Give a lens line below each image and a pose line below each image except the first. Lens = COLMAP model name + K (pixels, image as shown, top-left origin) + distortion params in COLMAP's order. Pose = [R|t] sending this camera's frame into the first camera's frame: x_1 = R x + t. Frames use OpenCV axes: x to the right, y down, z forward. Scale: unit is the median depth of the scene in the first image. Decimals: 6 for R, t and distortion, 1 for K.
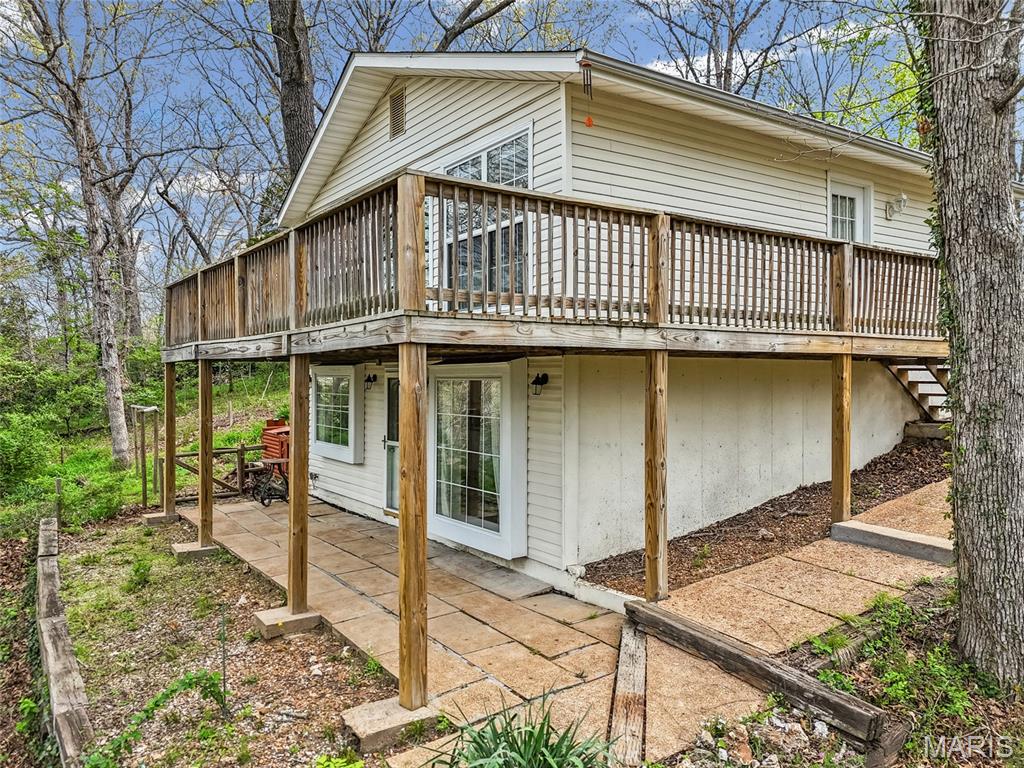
lens RADIAL K [[763.2, 0, 508.4], [0, 763.2, 377.8], [0, 0, 1]] dist [0.083930, -0.079281]
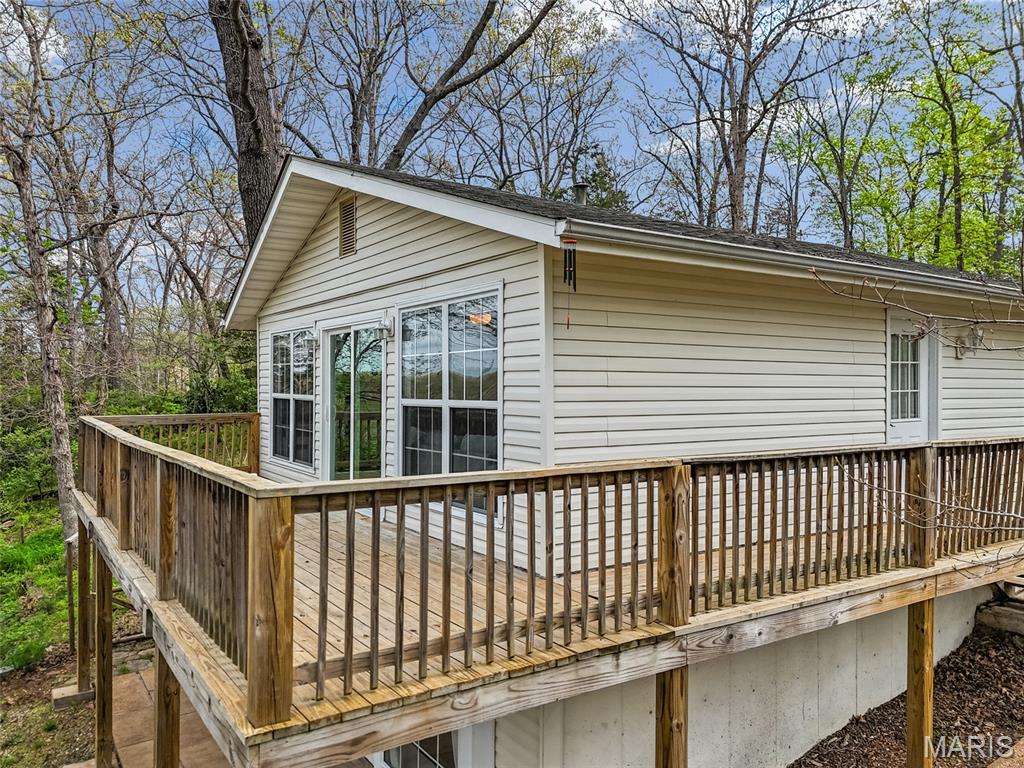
lens RADIAL K [[754.0, 0, 510.9], [0, 754.0, 395.9], [0, 0, 1]] dist [0.081454, -0.073551]
pose [[0.999946, 0.003286, -0.009893, 0.041566], [-0.003154, 0.999906, 0.013363, -0.206967], [0.009936, -0.013331, 0.999862, 0.239337]]
